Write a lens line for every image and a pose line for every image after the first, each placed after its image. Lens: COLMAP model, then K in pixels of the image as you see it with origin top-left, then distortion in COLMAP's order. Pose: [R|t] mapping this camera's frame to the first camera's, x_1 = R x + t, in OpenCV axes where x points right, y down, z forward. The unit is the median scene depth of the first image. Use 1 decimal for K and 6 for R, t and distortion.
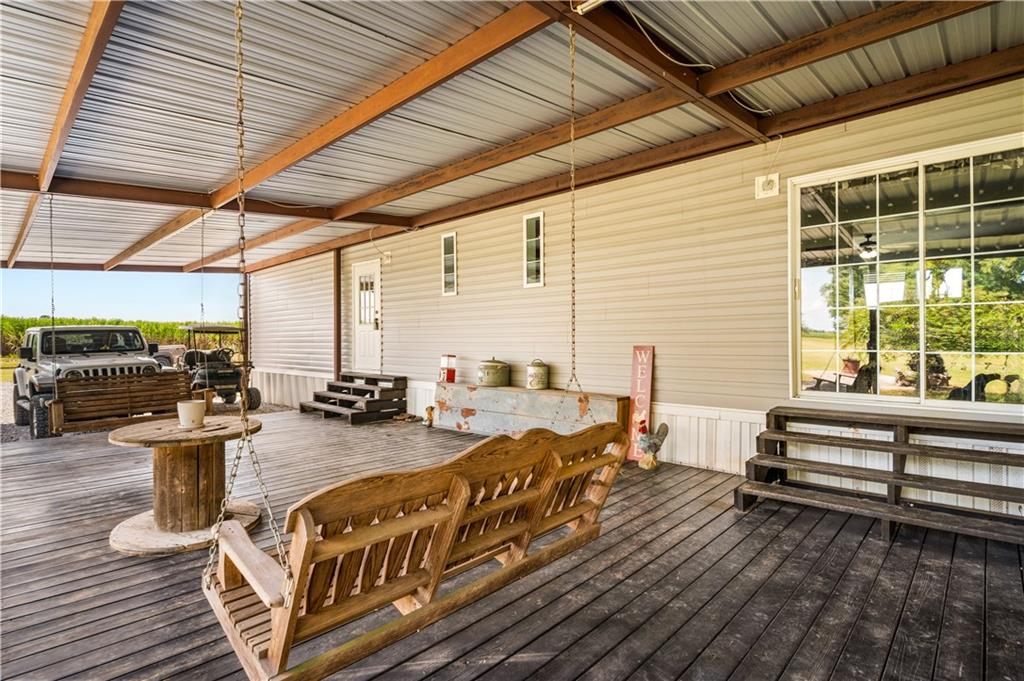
lens RADIAL K [[543.3, 0, 539.2], [0, 543.3, 339.1], [0, 0, 1]] dist [-0.004146, -0.000101]
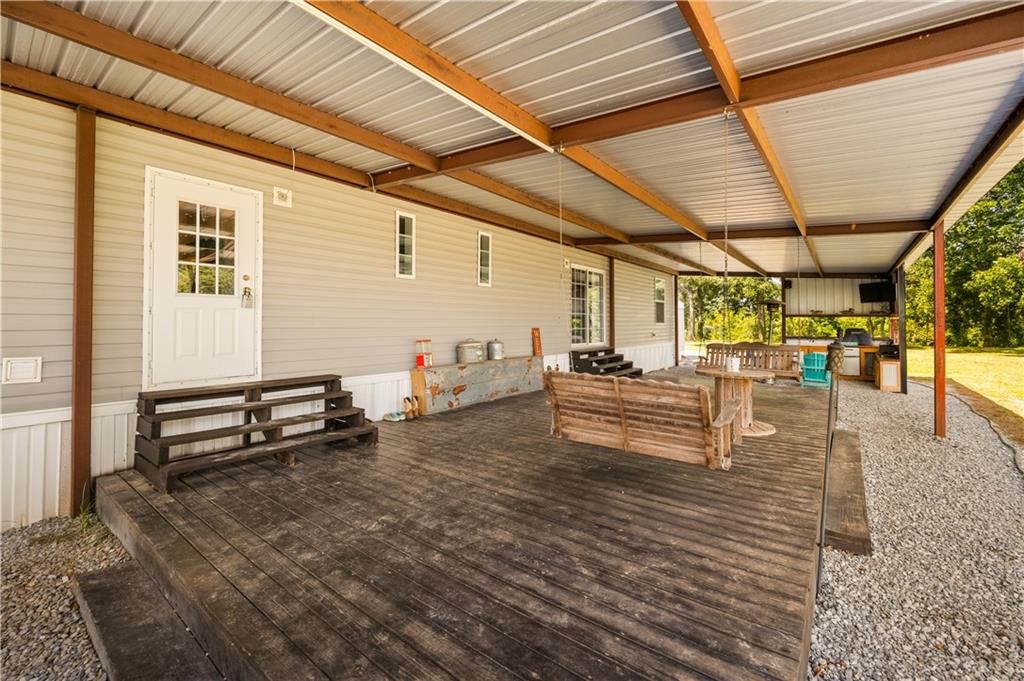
lens RADIAL K [[416.8, 0, 516.0], [0, 416.8, 316.8], [0, 0, 1]] dist [-0.003766, -0.000116]
pose [[-0.083203, 0.024654, 0.996228, -0.899274], [0.000053, 0.999694, -0.024735, 0.006308], [-0.996533, -0.002005, -0.083179, 0.859089]]
